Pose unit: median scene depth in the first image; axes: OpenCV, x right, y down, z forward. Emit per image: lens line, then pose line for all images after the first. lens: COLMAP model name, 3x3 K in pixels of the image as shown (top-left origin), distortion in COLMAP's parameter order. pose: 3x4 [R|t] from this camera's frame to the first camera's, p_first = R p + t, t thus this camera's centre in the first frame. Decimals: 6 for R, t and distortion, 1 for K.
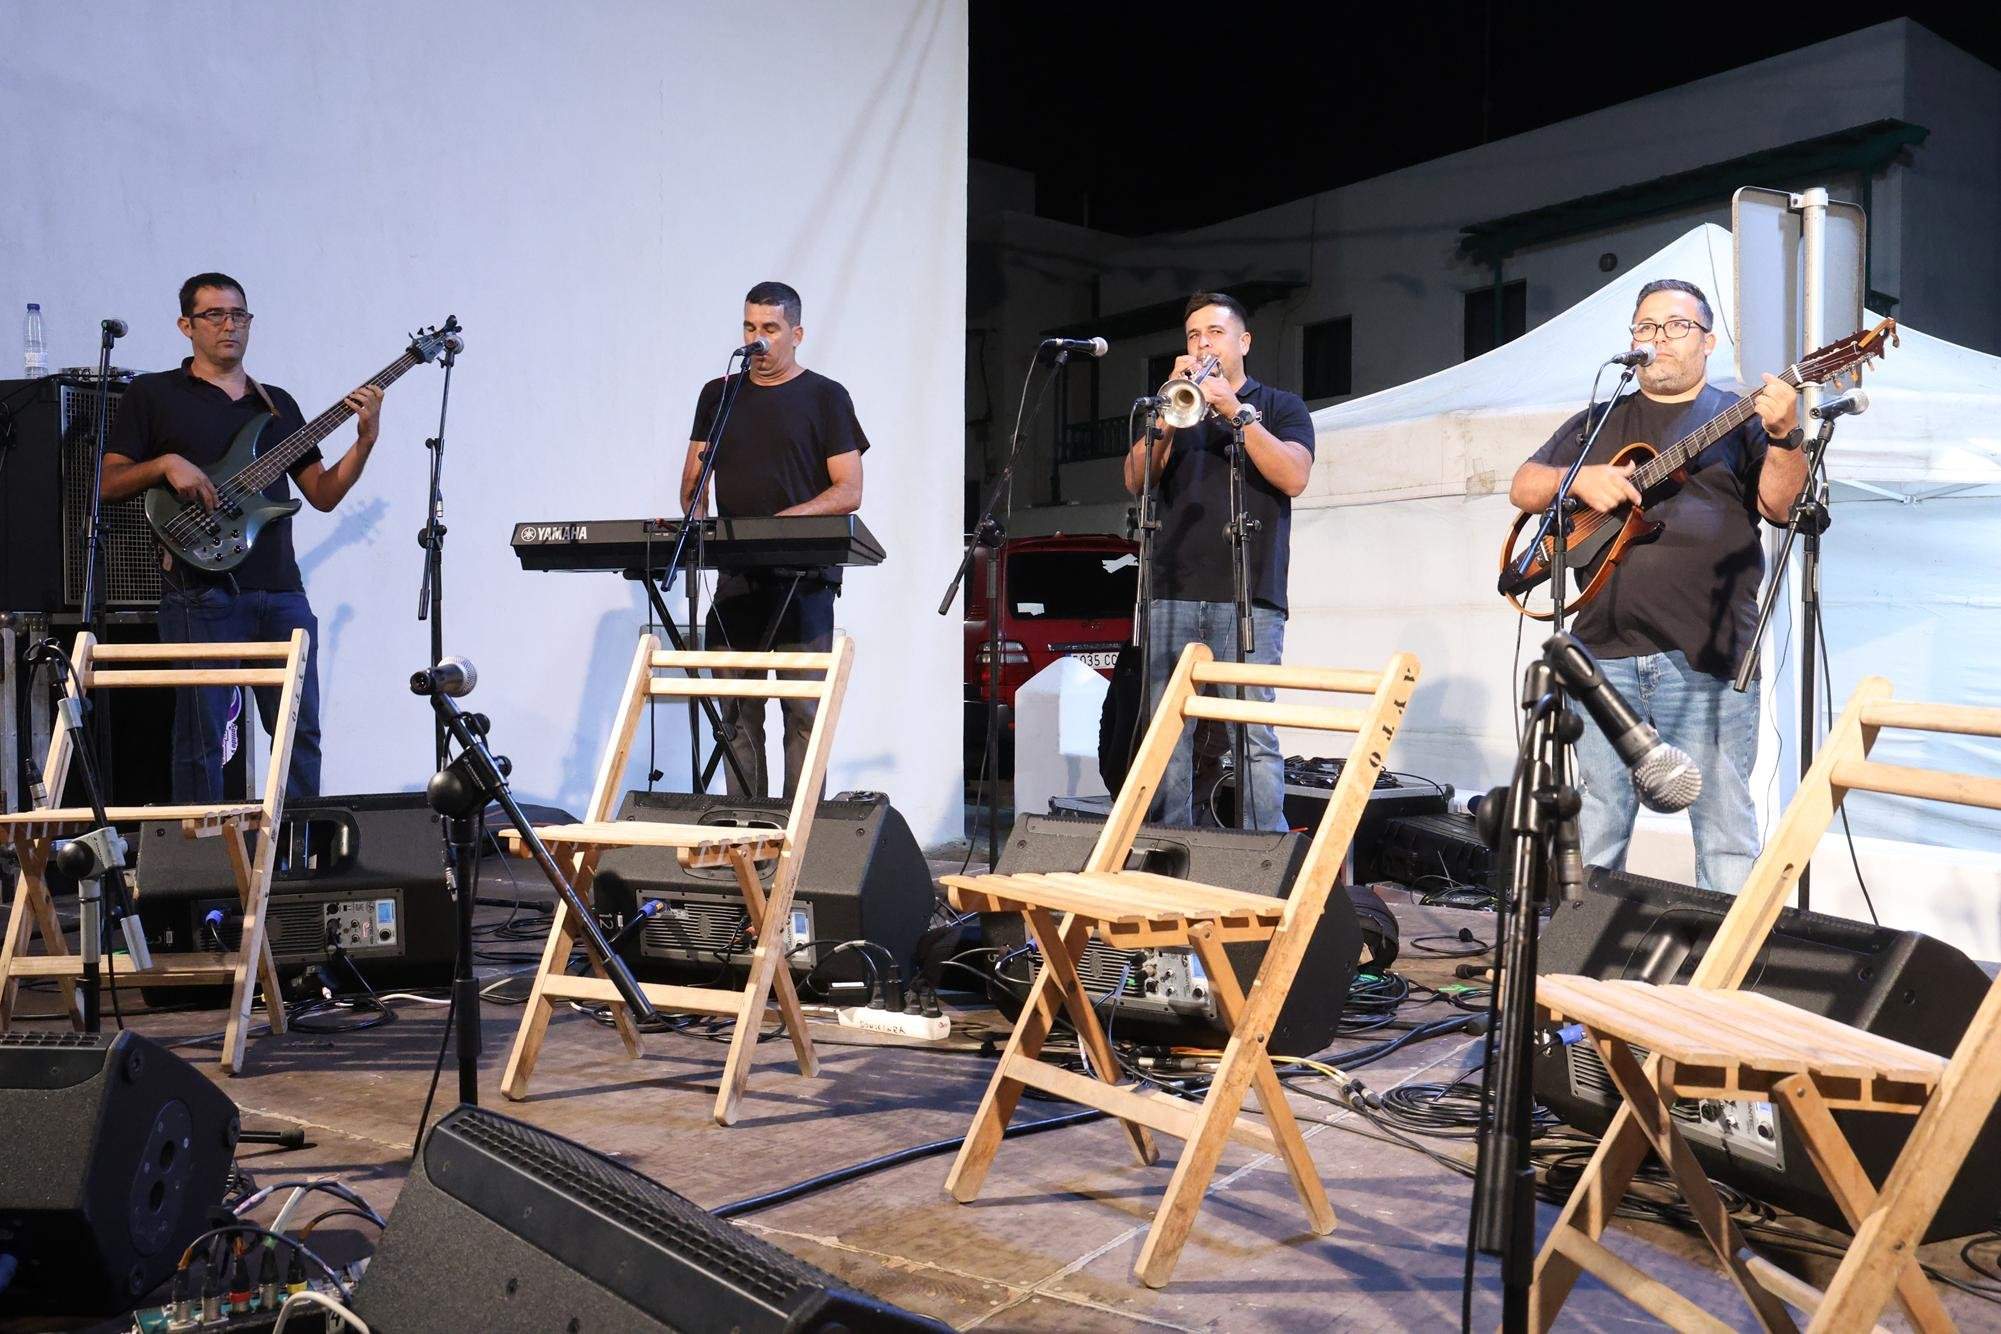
lens RADIAL K [[1989.8, 0, 1000.5], [0, 1989.8, 667.0], [0, 0, 1]] dist [0.000133, 0.135554]
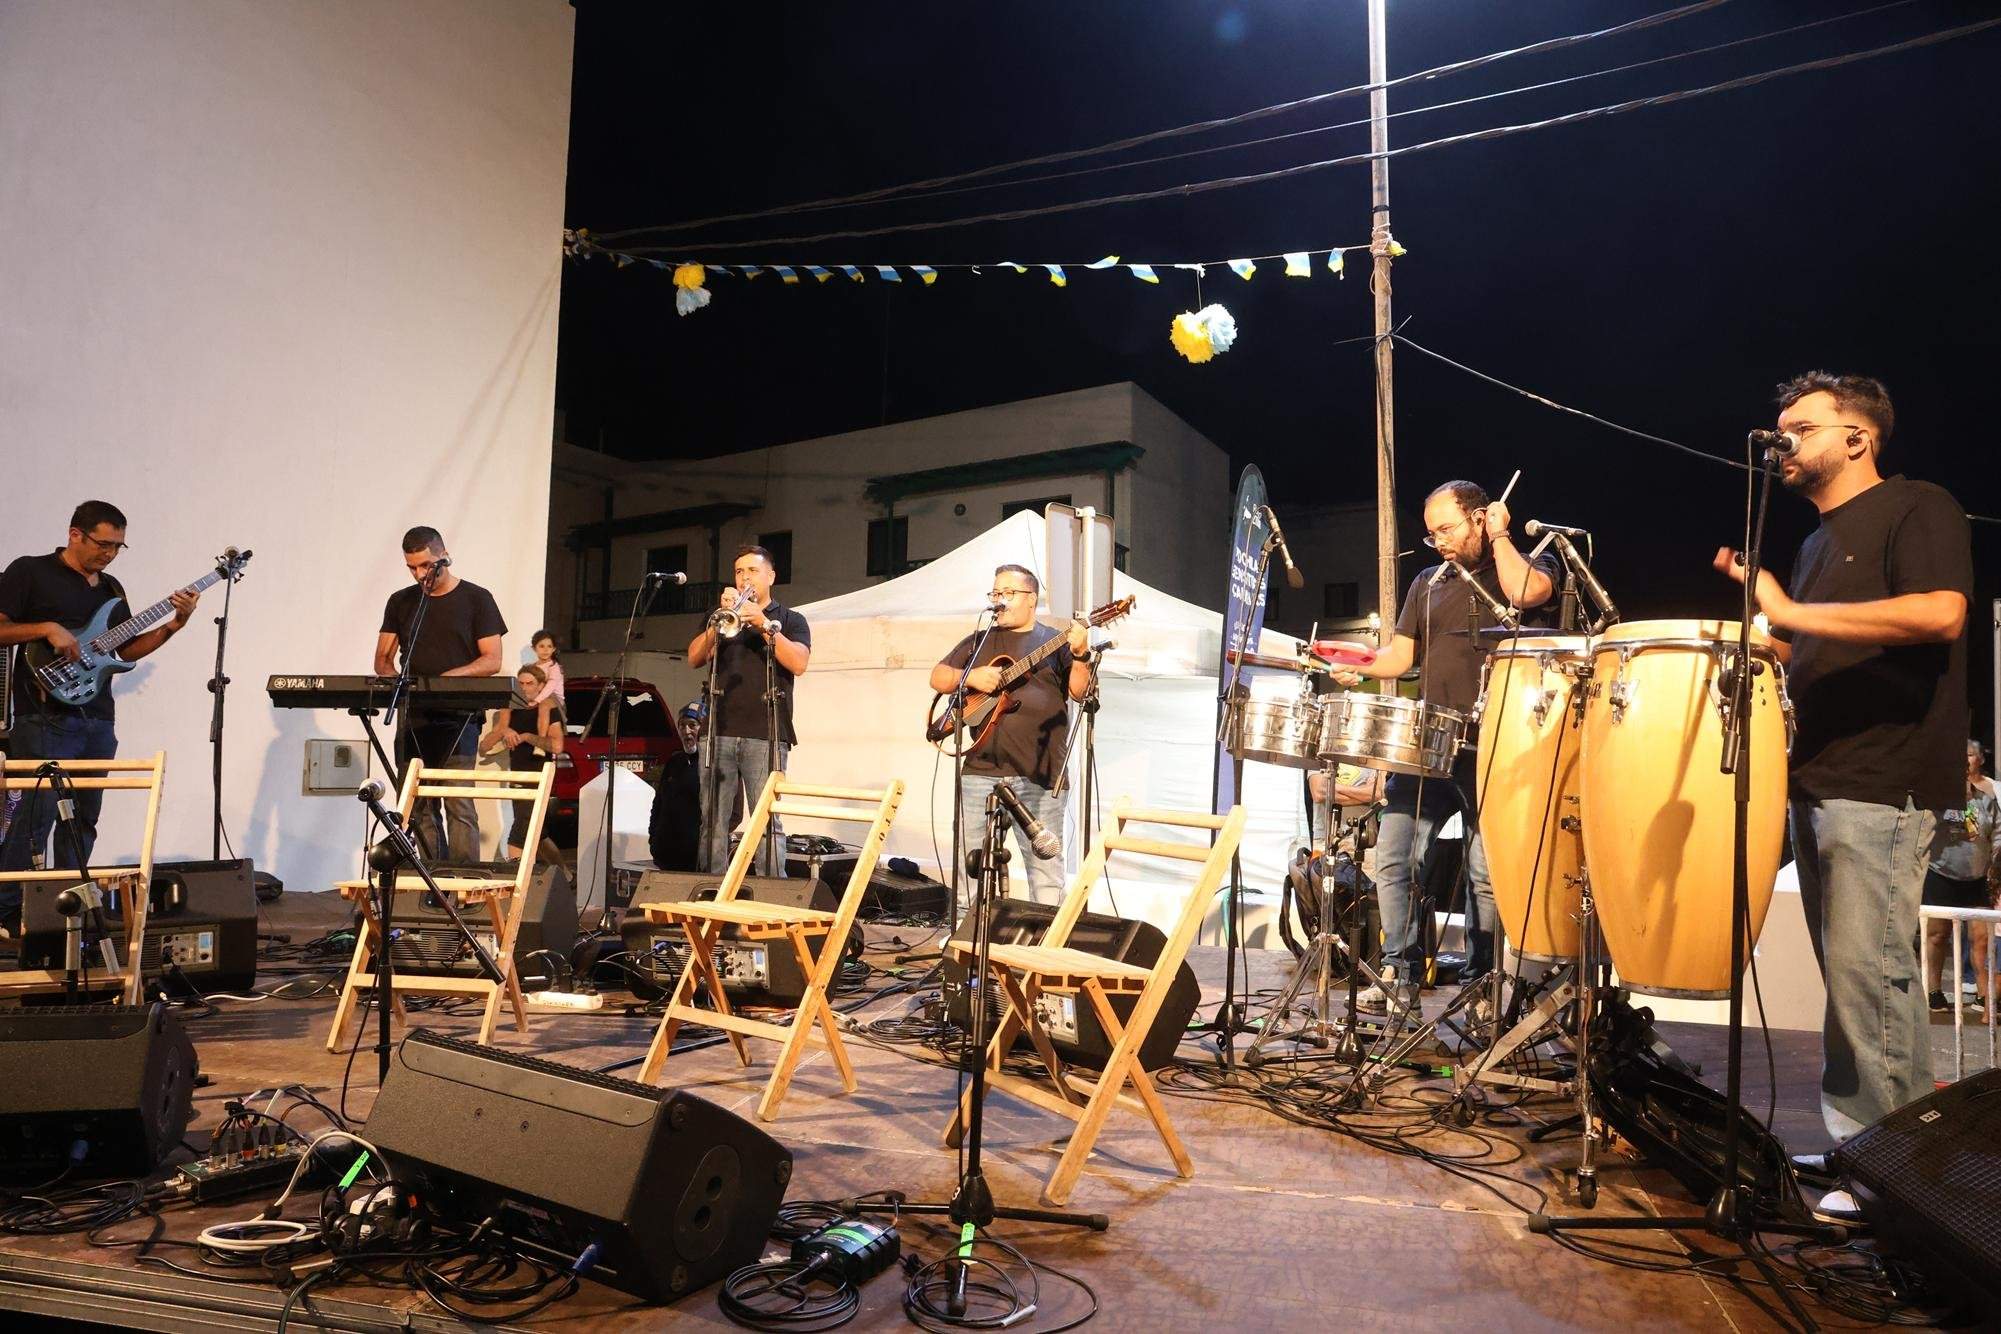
lens RADIAL K [[1439.1, 0, 1044.3], [0, 1439.1, 681.8], [0, 0, 1]] dist [-0.048059, 0.052222]
pose [[0.934372, 0.032972, 0.354771, -0.121739], [-0.011839, 0.998032, -0.061575, -0.013953], [-0.356103, 0.053334, 0.932923, -0.259910]]
